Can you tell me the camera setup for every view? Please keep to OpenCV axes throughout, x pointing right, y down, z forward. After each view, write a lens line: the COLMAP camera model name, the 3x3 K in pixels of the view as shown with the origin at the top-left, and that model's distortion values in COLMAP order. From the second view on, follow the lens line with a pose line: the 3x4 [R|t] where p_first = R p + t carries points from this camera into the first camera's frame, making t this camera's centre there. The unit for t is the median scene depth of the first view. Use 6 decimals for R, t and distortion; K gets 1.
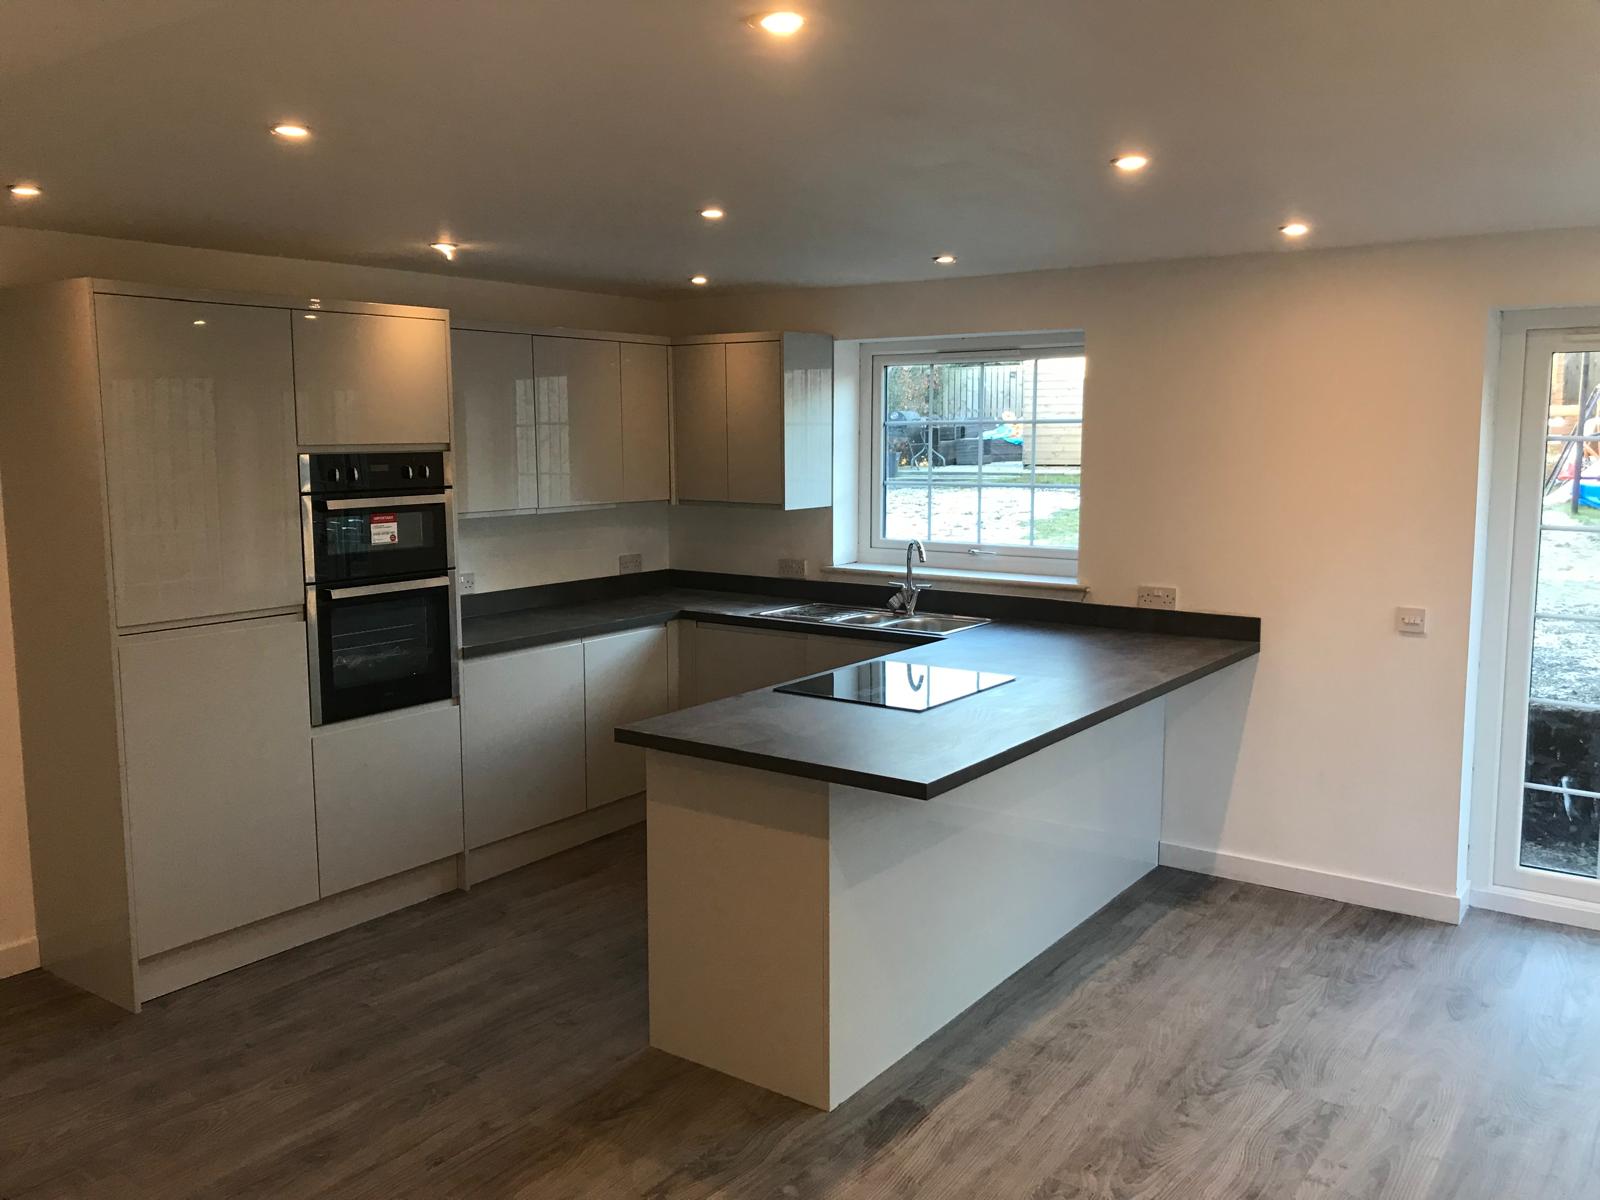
lens RADIAL K [[1308.4, 0, 802.1], [0, 1308.4, 596.3], [0, 0, 1]] dist [0.041557, -0.016103]
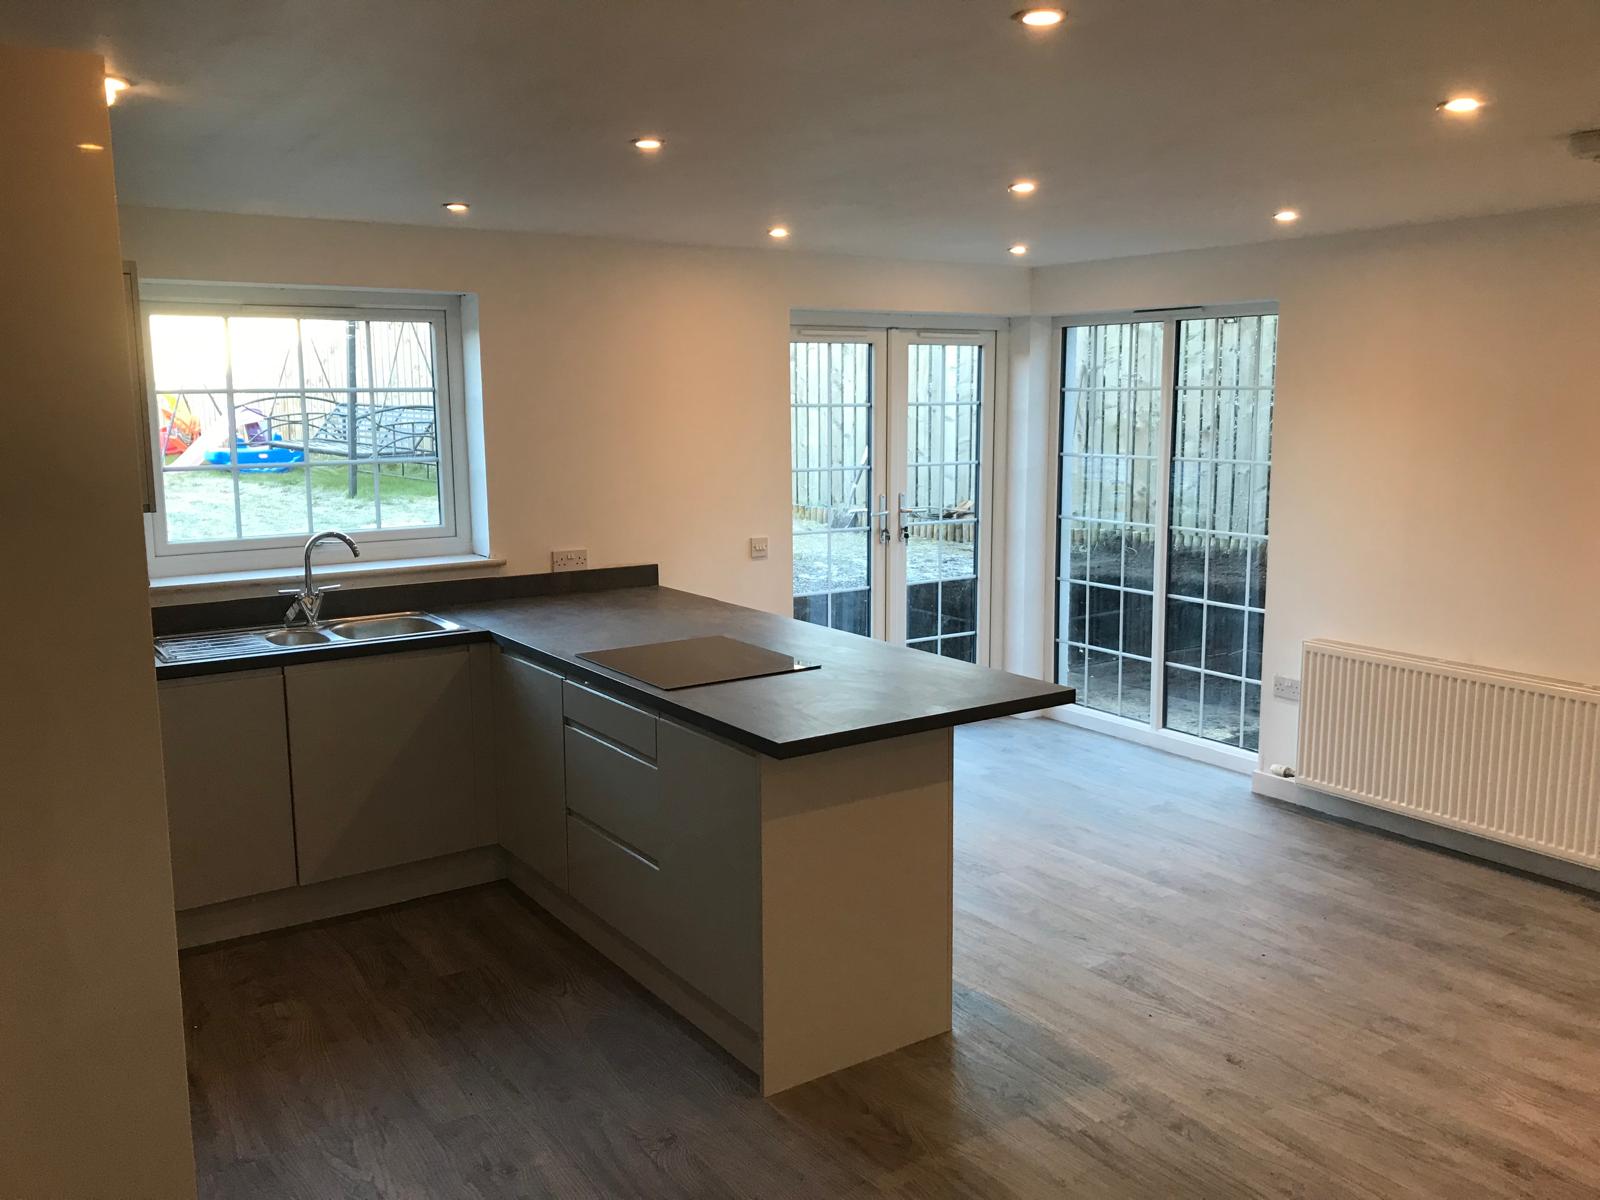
lens RADIAL K [[1308.4, 0, 794.9], [0, 1308.4, 601.4], [0, 0, 1]] dist [0.041557, -0.016103]
pose [[0.345321, -0.150386, 0.926357, -0.731653], [0.124449, 0.985698, 0.113628, -0.072176], [-0.930197, 0.076046, 0.359097, 0.528489]]
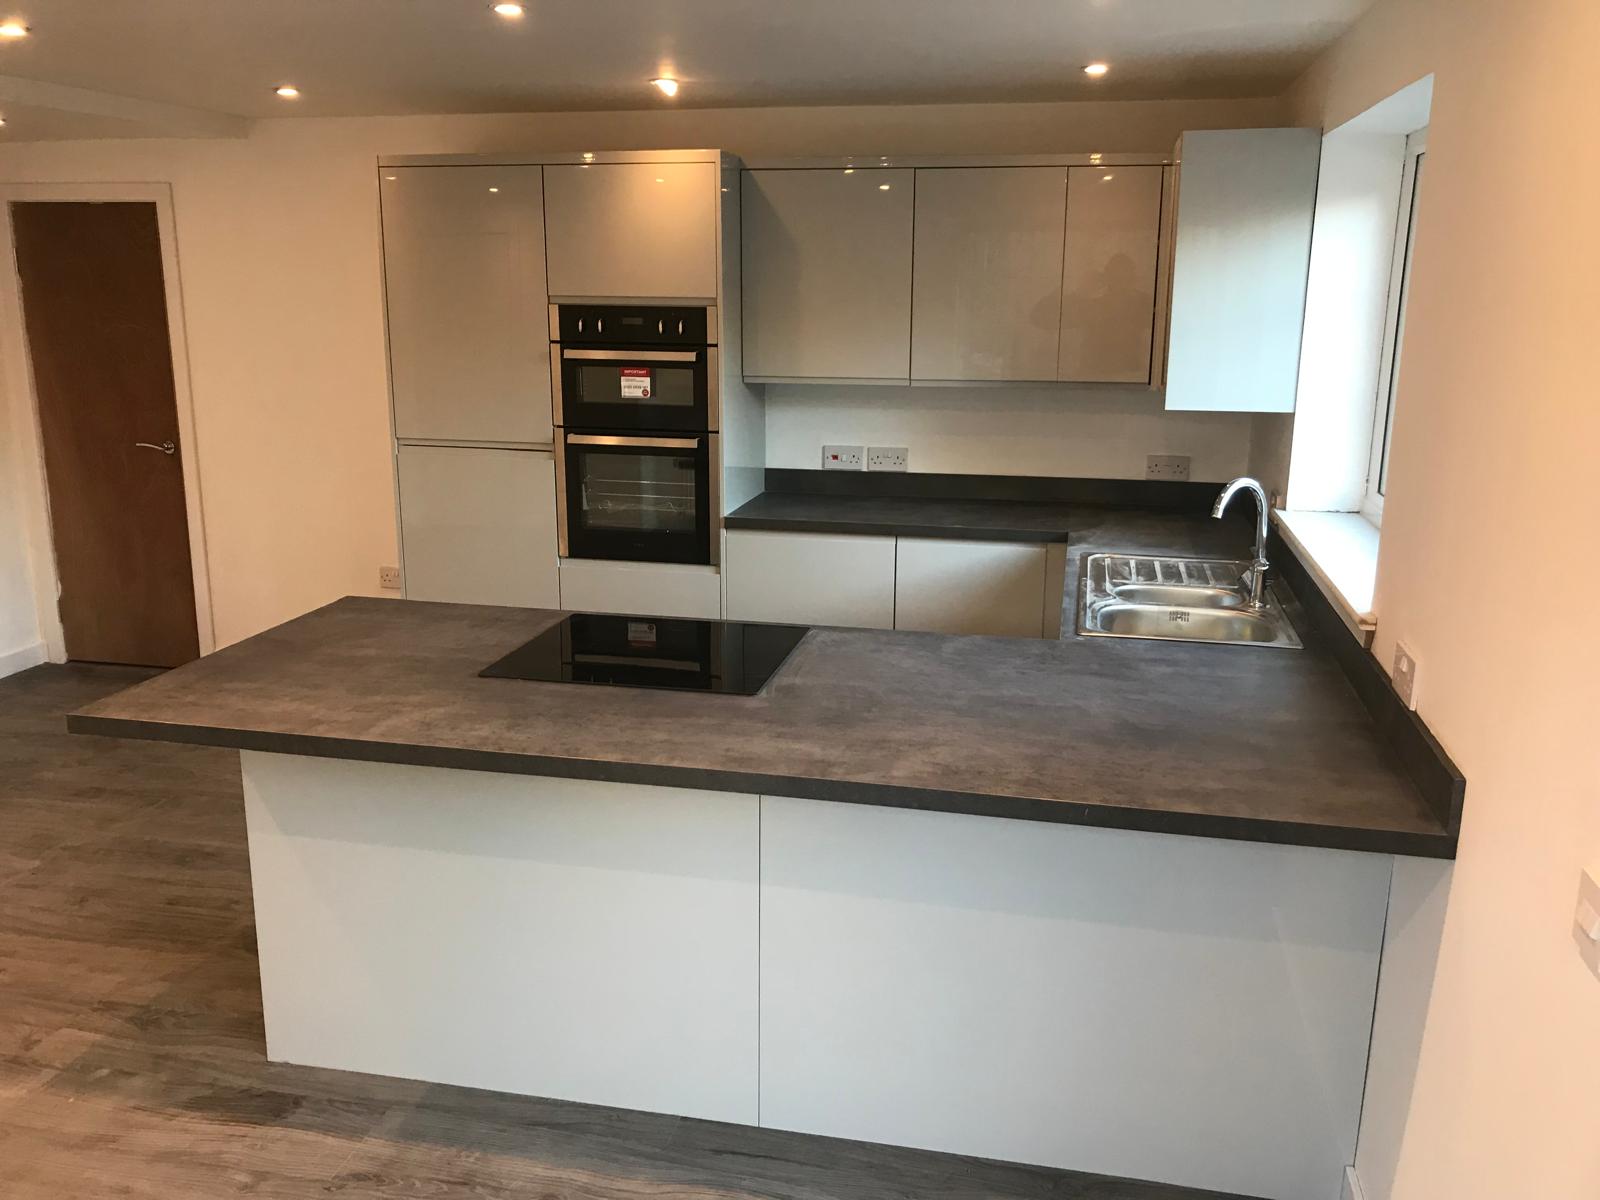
lens RADIAL K [[1308.4, 0, 804.1], [0, 1308.4, 597.4], [0, 0, 1]] dist [0.041557, -0.016103]
pose [[0.401488, 0.224874, -0.887829, 0.662808], [-0.124969, 0.973773, 0.190130, -0.097811], [0.907299, 0.034616, 0.419060, 0.697192]]
